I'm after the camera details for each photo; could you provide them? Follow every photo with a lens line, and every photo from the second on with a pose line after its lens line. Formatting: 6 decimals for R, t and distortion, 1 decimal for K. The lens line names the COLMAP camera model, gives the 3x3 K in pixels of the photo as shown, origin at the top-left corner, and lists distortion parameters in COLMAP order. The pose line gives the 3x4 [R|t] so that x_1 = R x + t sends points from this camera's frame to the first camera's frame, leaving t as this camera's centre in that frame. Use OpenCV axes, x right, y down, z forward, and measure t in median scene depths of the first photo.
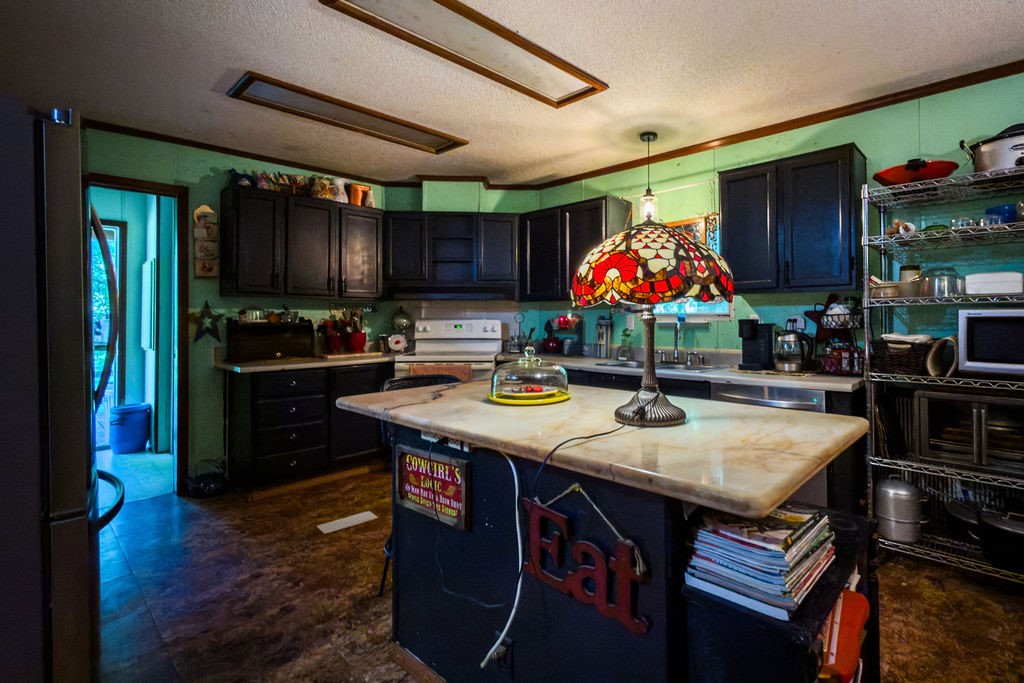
lens RADIAL K [[499.7, 0, 555.5], [0, 499.7, 313.9], [0, 0, 1]] dist [-0.000986, 0.000188]
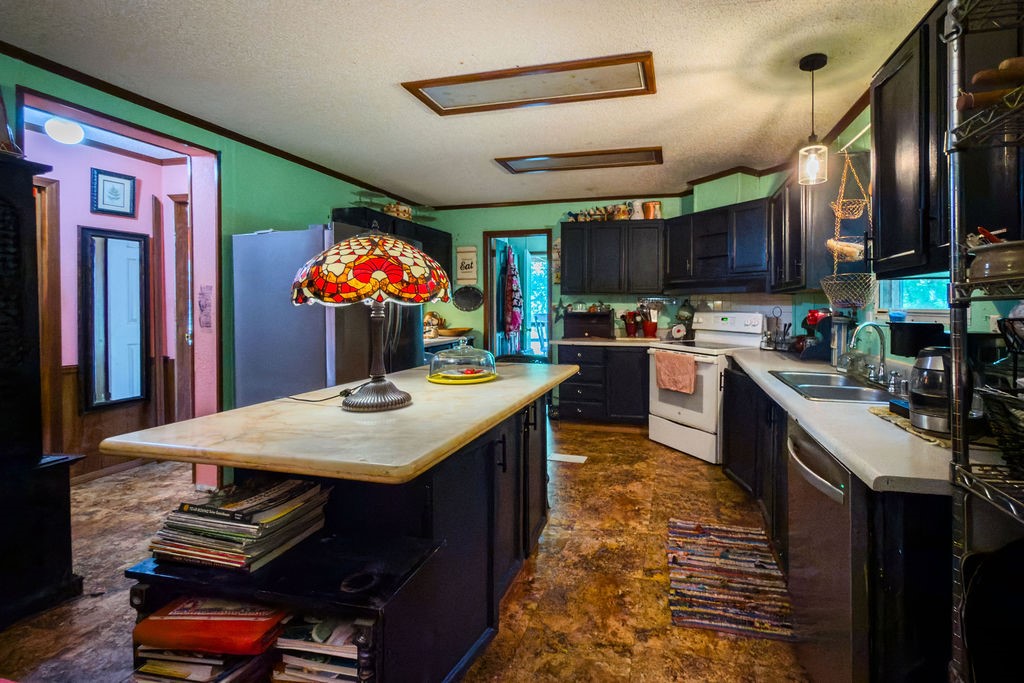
lens RADIAL K [[440.1, 0, 575.3], [0, 440.1, 309.1], [0, 0, 1]] dist [-0.000091, 0.000322]
pose [[0.489795, 0.009339, -0.871788, 0.500188], [-0.001139, 0.999949, 0.010072, -0.004530], [0.871837, -0.003940, 0.489780, 0.323659]]
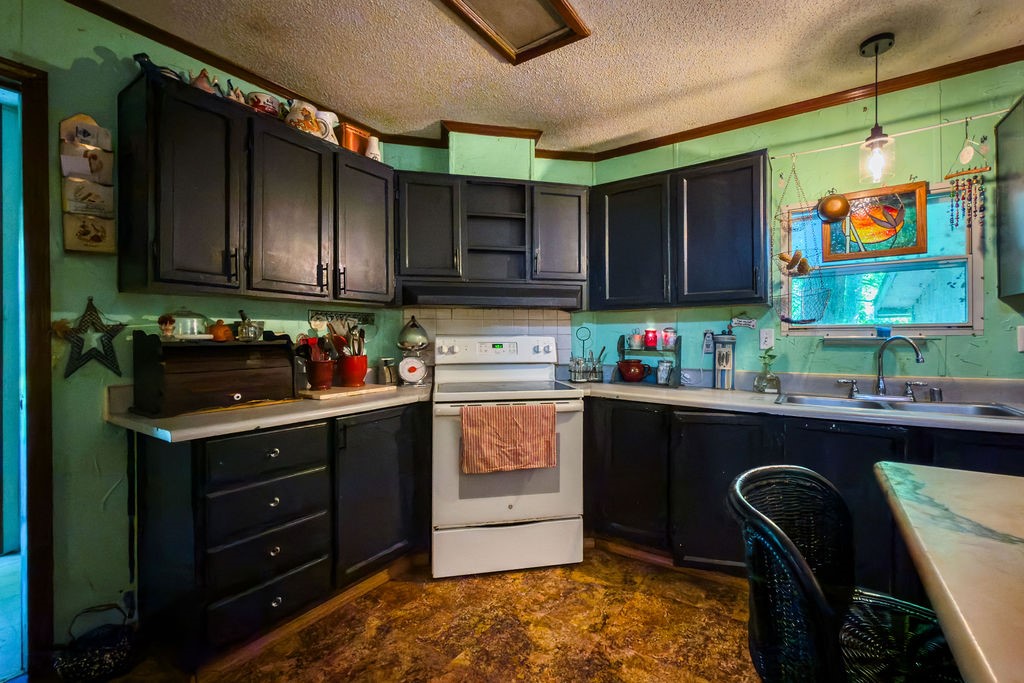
lens RADIAL K [[440.1, 0, 512.1], [0, 440.1, 339.1], [0, 0, 1]] dist [-0.000091, 0.000322]
pose [[0.988808, -0.002120, 0.149179, -0.299813], [0.000814, 0.999961, 0.008818, 0.011977], [-0.149192, -0.008598, 0.988771, 0.432941]]
